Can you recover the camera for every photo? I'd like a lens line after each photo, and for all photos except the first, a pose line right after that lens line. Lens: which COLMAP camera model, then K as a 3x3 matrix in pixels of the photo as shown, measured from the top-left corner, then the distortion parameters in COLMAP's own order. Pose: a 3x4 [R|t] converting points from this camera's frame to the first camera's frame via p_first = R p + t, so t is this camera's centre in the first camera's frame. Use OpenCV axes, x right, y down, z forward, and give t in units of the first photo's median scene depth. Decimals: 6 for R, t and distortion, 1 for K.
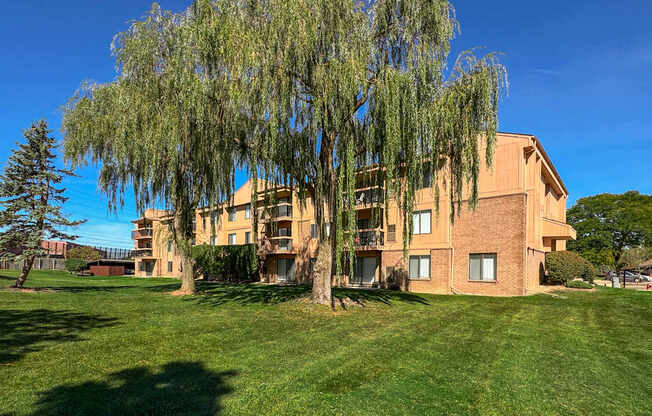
lens RADIAL K [[220.3, 0, 322.8], [0, 220.3, 208.1], [0, 0, 1]] dist [0.001060, 0.000146]
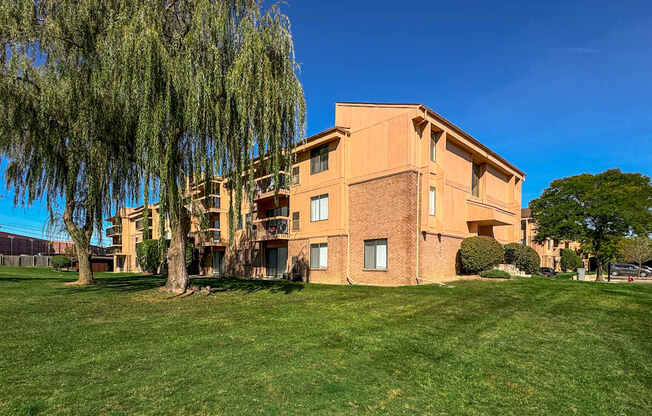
lens RADIAL K [[220.3, 0, 327.2], [0, 220.3, 209.1], [0, 0, 1]] dist [0.001060, 0.000146]
pose [[0.996327, -0.027223, -0.081194, 0.544130], [0.027913, 0.999583, 0.007380, 0.061353], [0.080959, -0.009619, 0.996671, 0.073307]]
